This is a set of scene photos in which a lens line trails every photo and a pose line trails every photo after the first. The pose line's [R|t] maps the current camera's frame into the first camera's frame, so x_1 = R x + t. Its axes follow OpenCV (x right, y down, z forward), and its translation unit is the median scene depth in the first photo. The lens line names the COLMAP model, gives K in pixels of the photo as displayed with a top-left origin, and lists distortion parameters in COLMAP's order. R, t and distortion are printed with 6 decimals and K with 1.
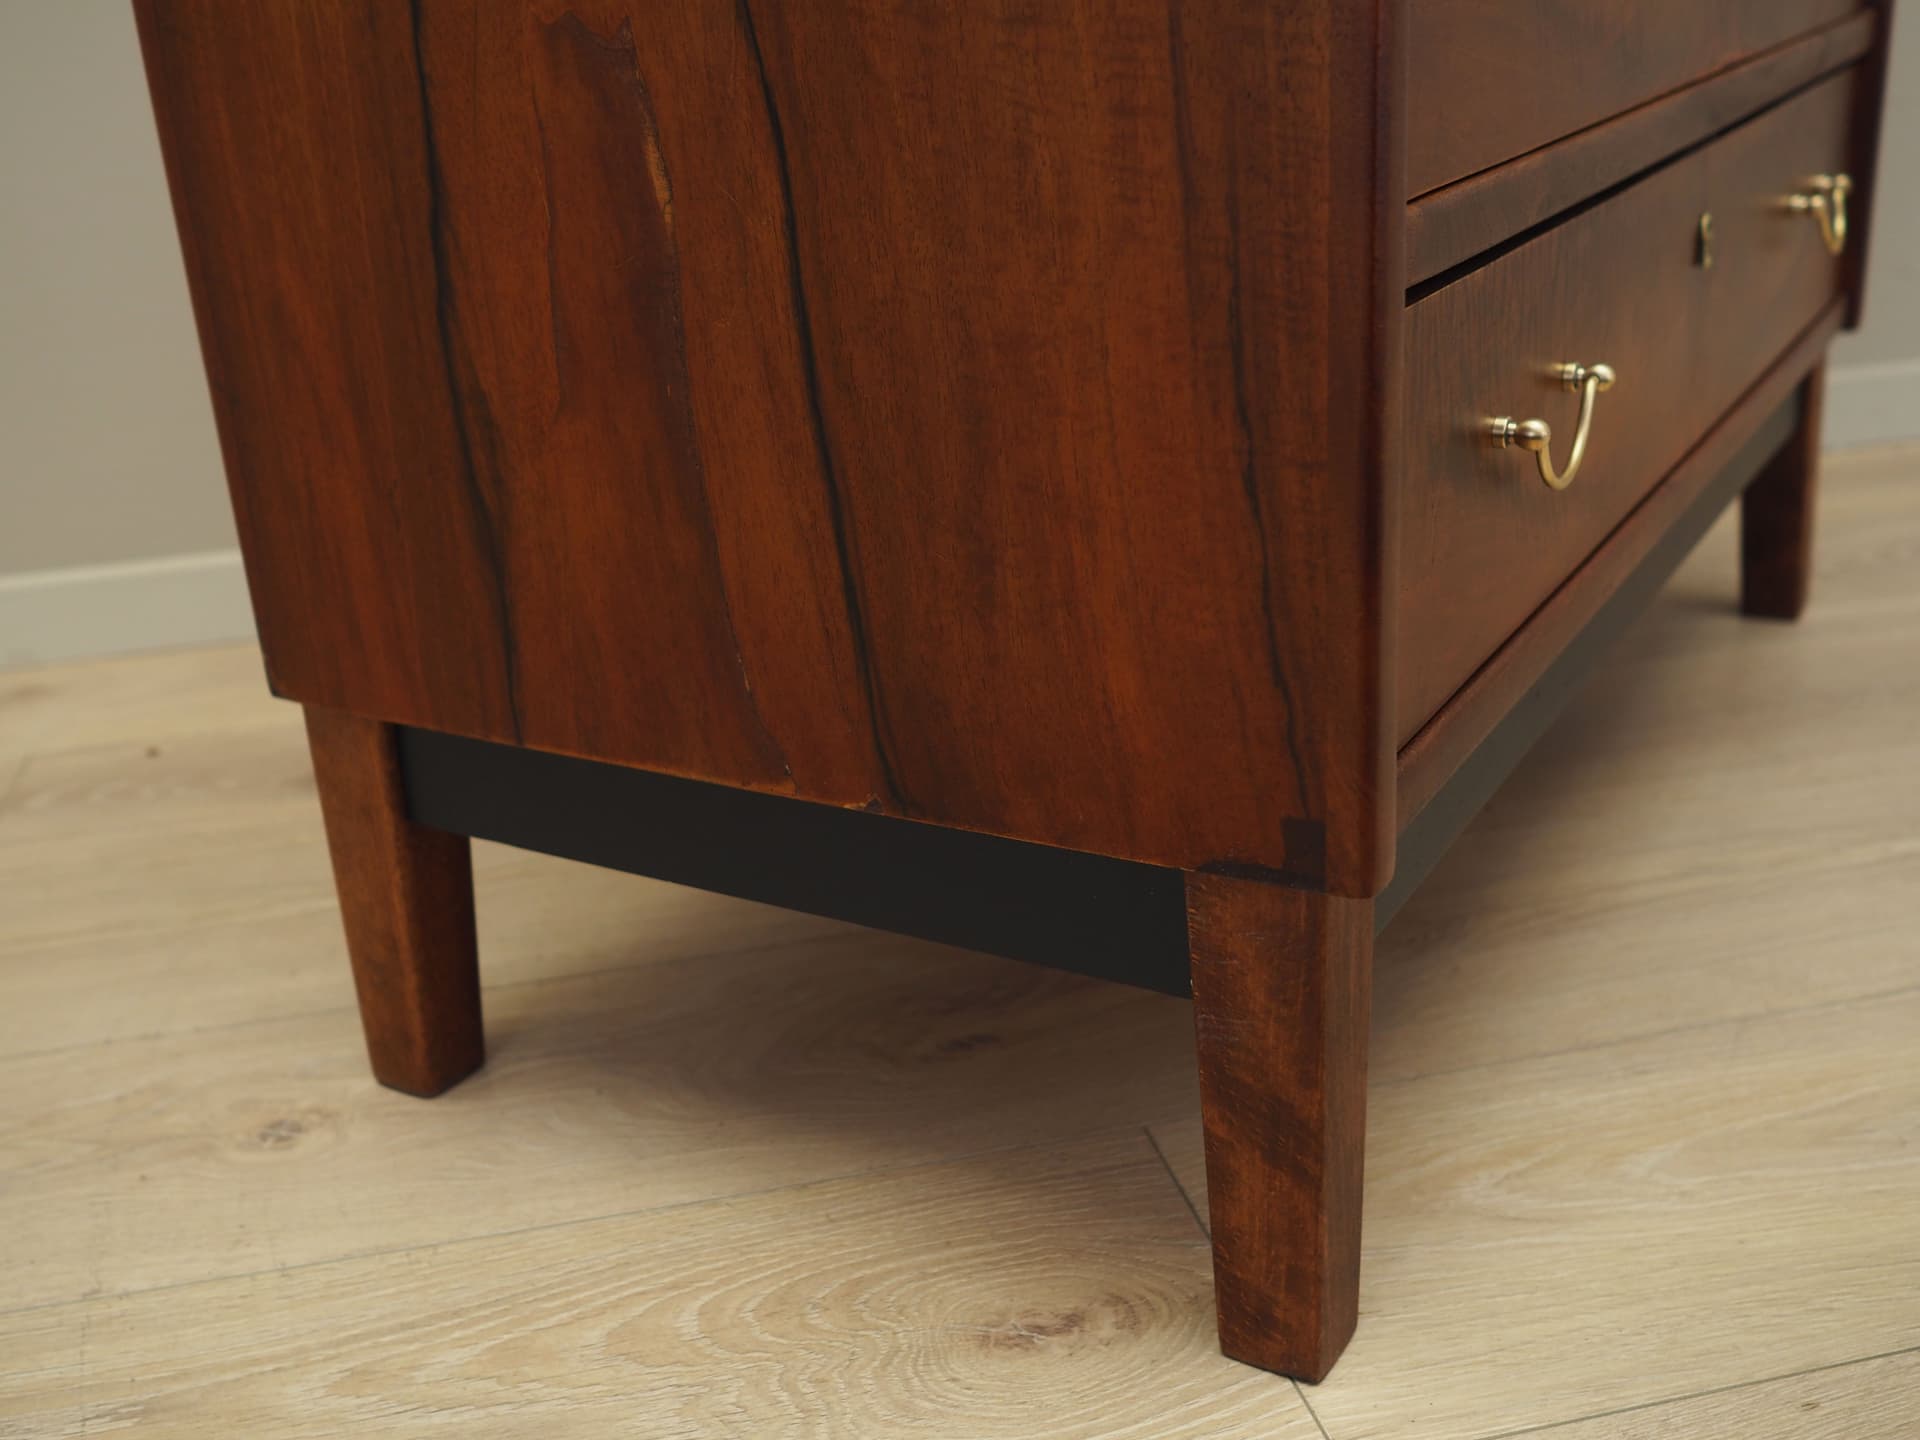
lens RADIAL K [[2002.0, 0, 898.1], [0, 2002.0, 750.3], [0, 0, 1]] dist [-0.039757, 0.000000]
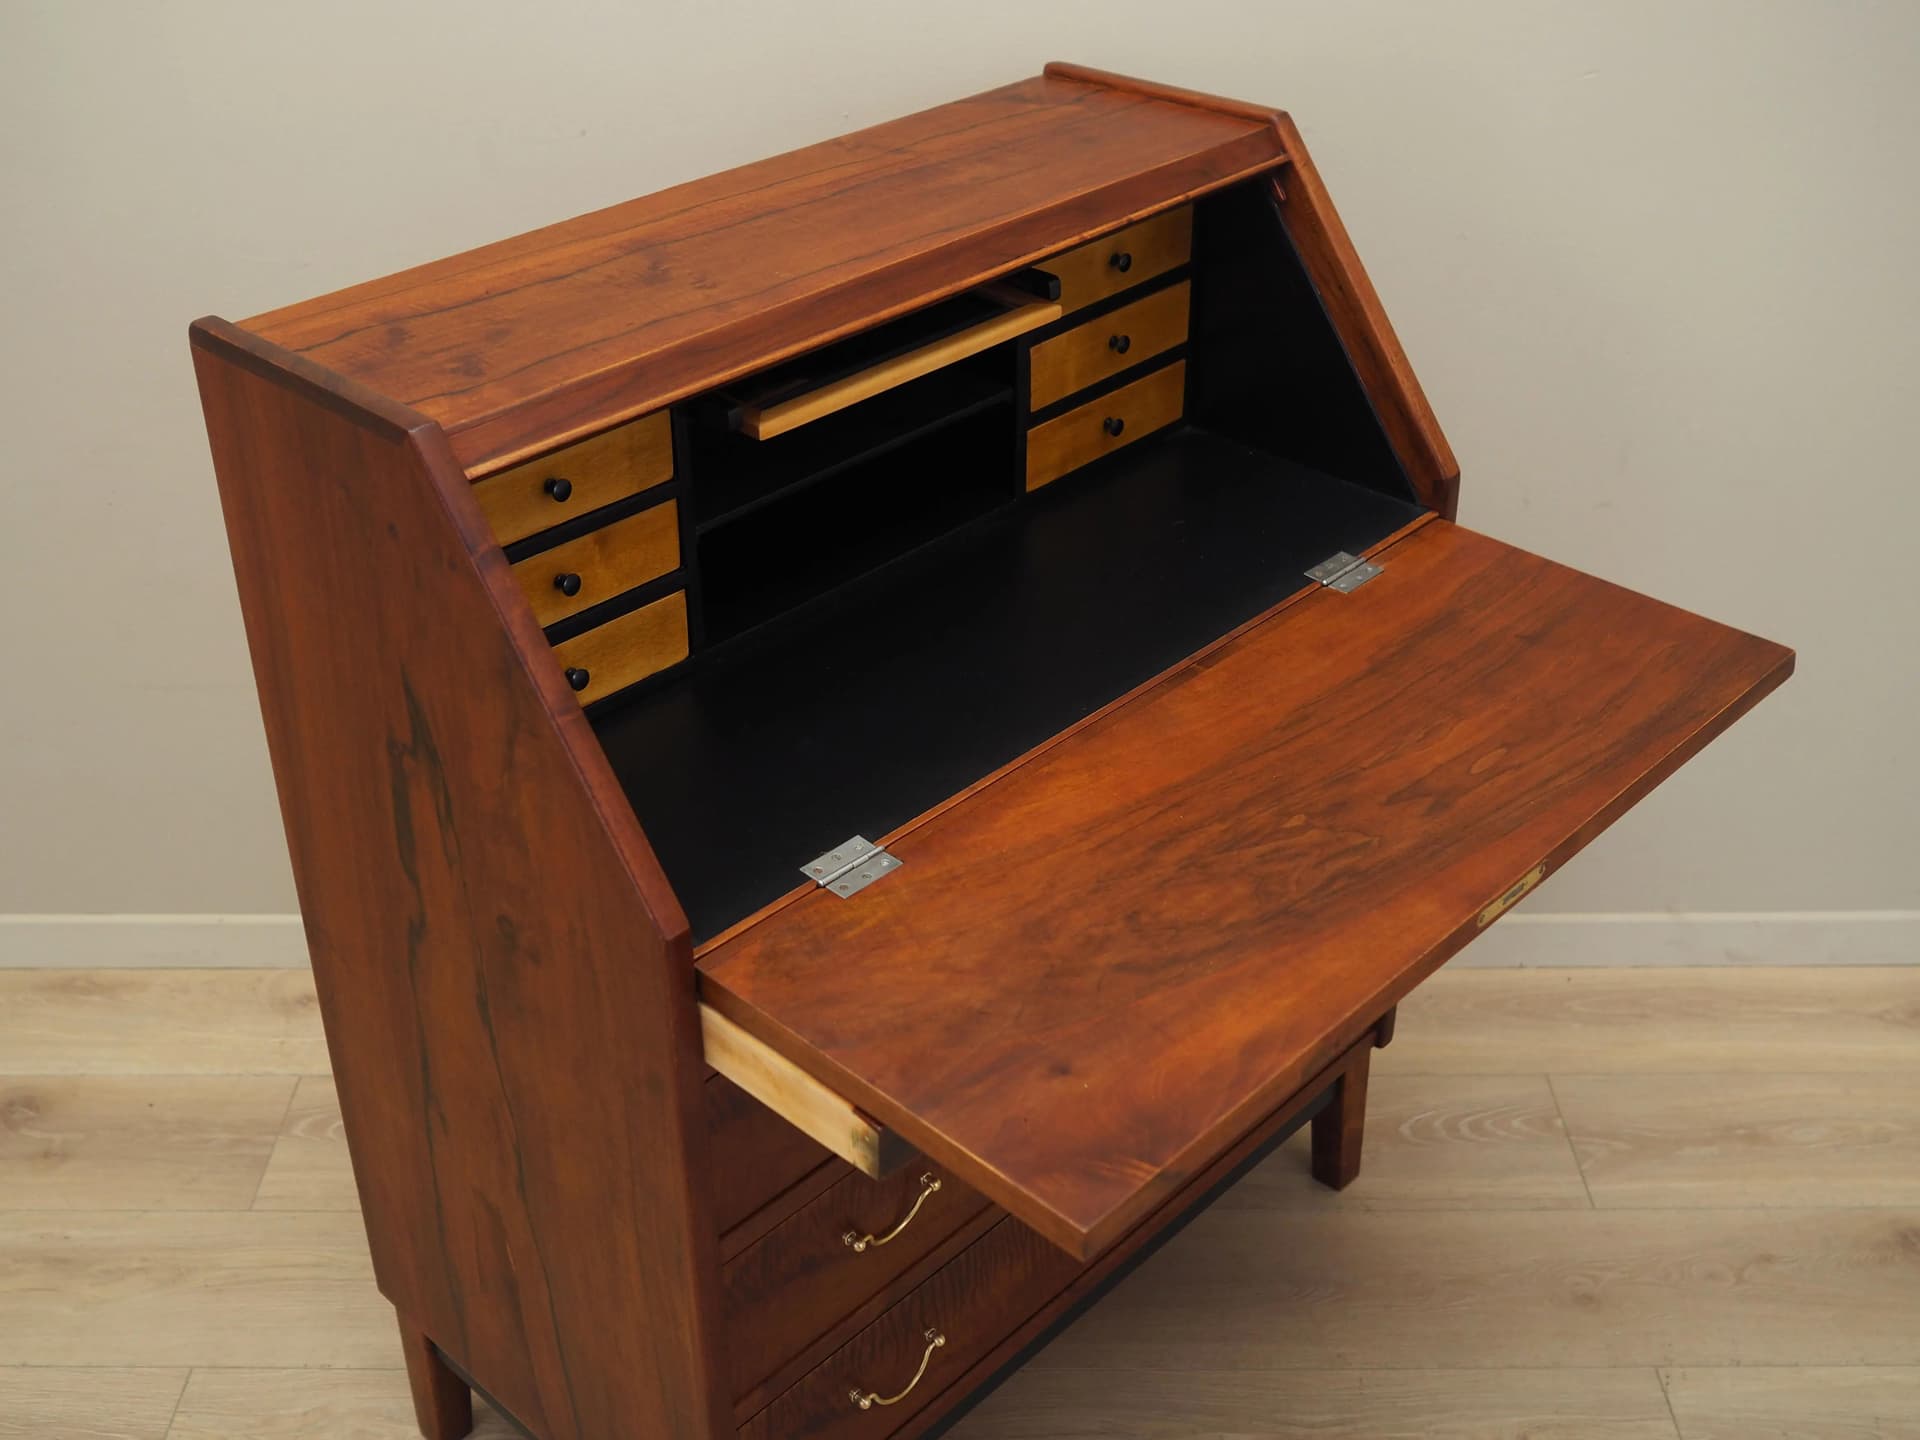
lens RADIAL K [[2127.3, 0, 938.8], [0, 2127.3, 652.0], [0, 0, 1]] dist [-0.030881, 0.000000]
pose [[0.977636, 0.152190, -0.145144, 0.534989], [-0.131496, 0.980966, 0.142880, -1.177433], [0.164126, -0.120598, 0.979040, -1.125045]]
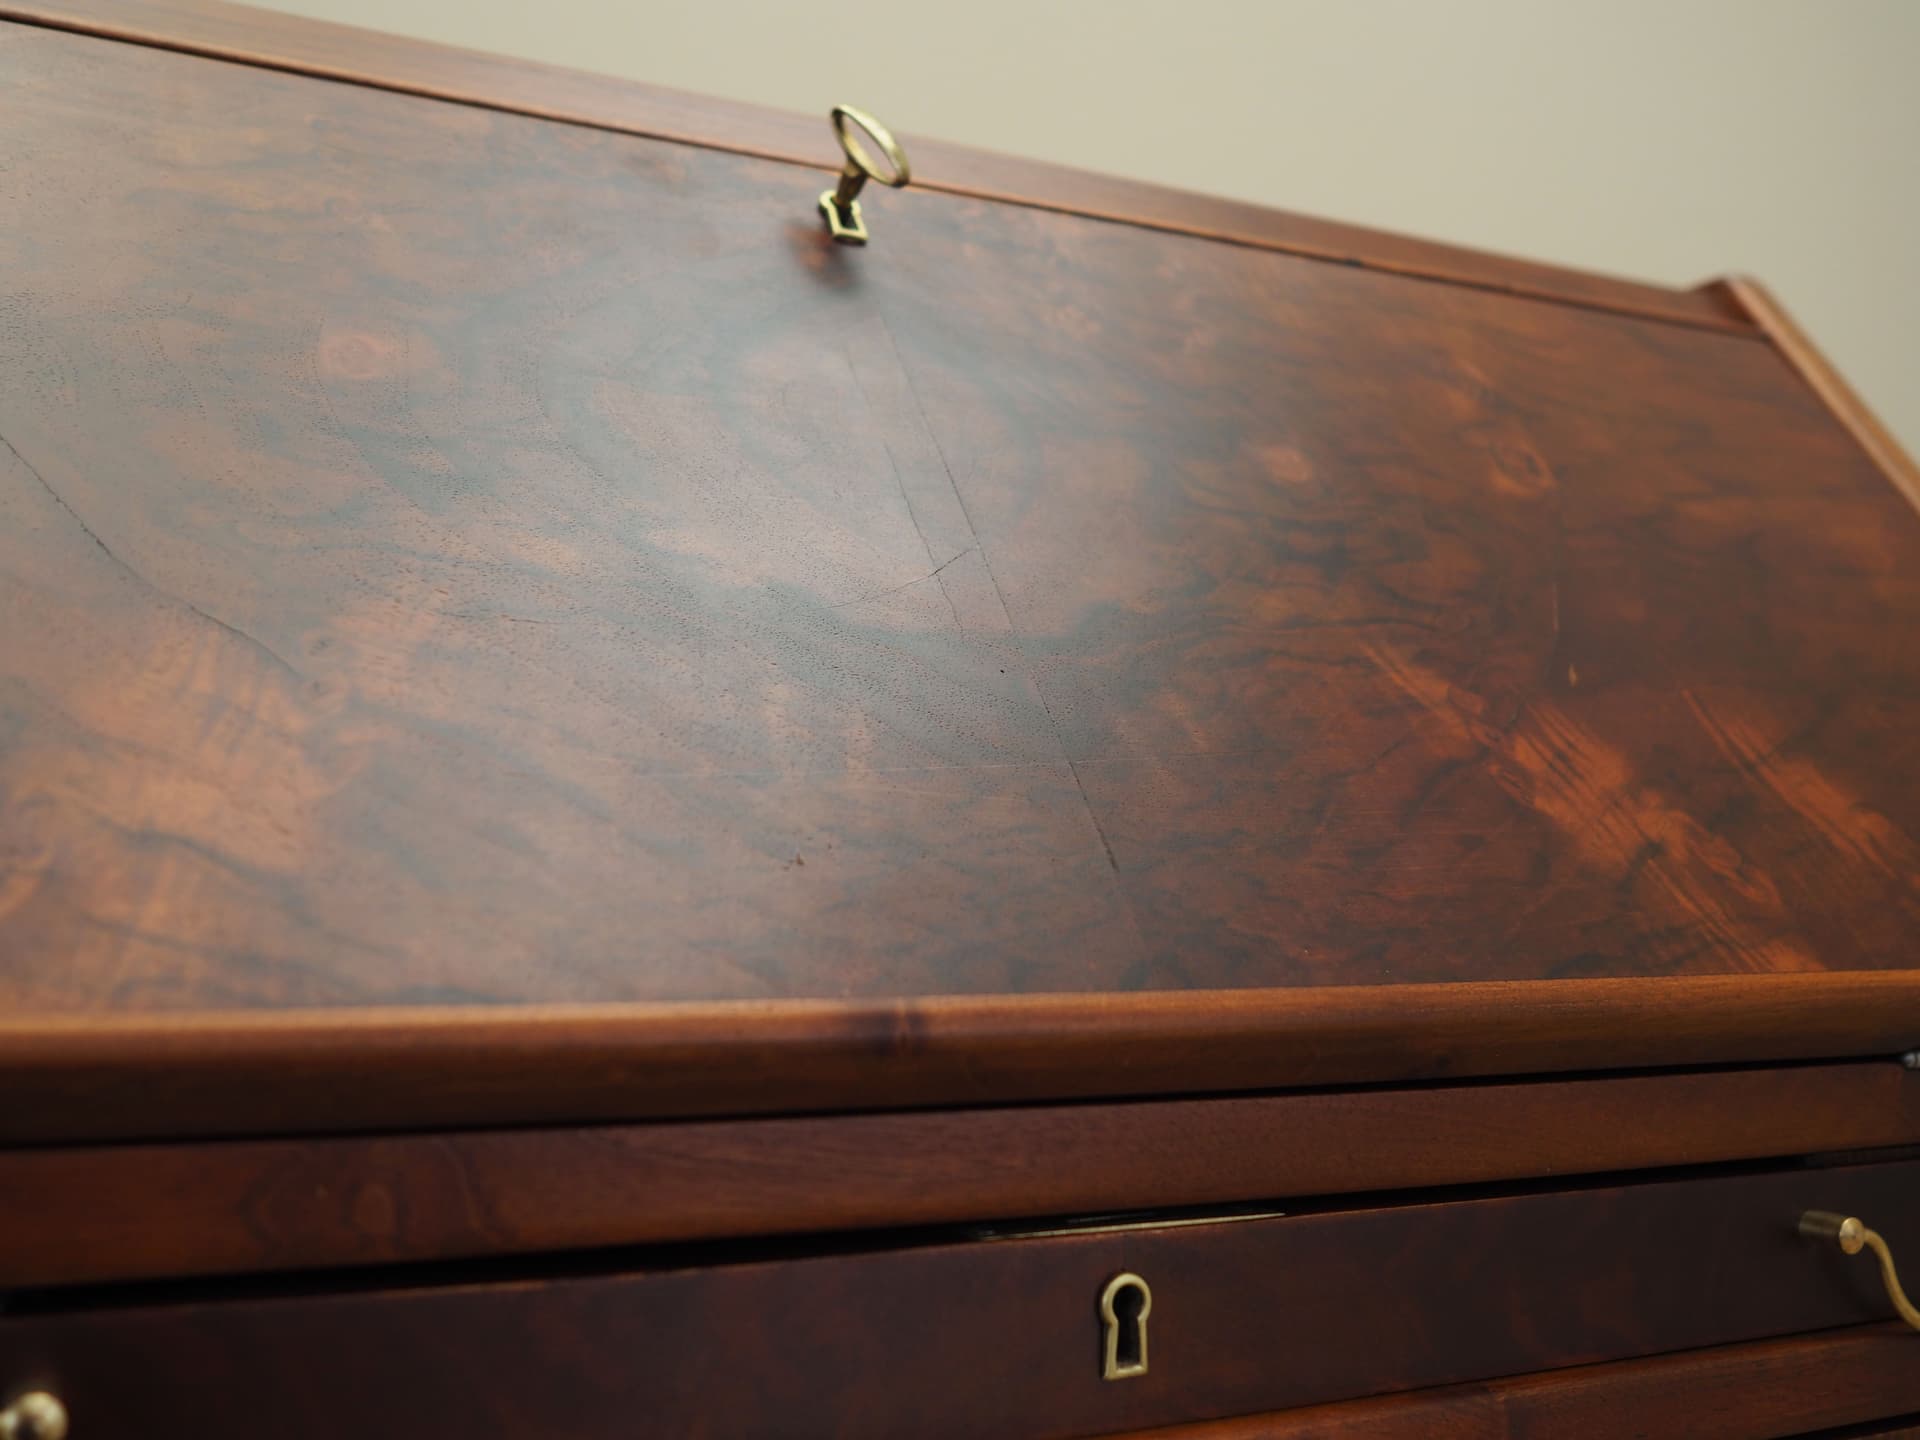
lens RADIAL K [[1976.2, 0, 943.9], [0, 1976.2, 705.9], [0, 0, 1]] dist [-0.030809, 0.000000]
pose [[0.856774, 0.021816, -0.515230, 0.661456], [-0.255820, 0.885485, -0.387908, -0.727512], [0.447766, 0.464156, 0.764241, 0.395057]]
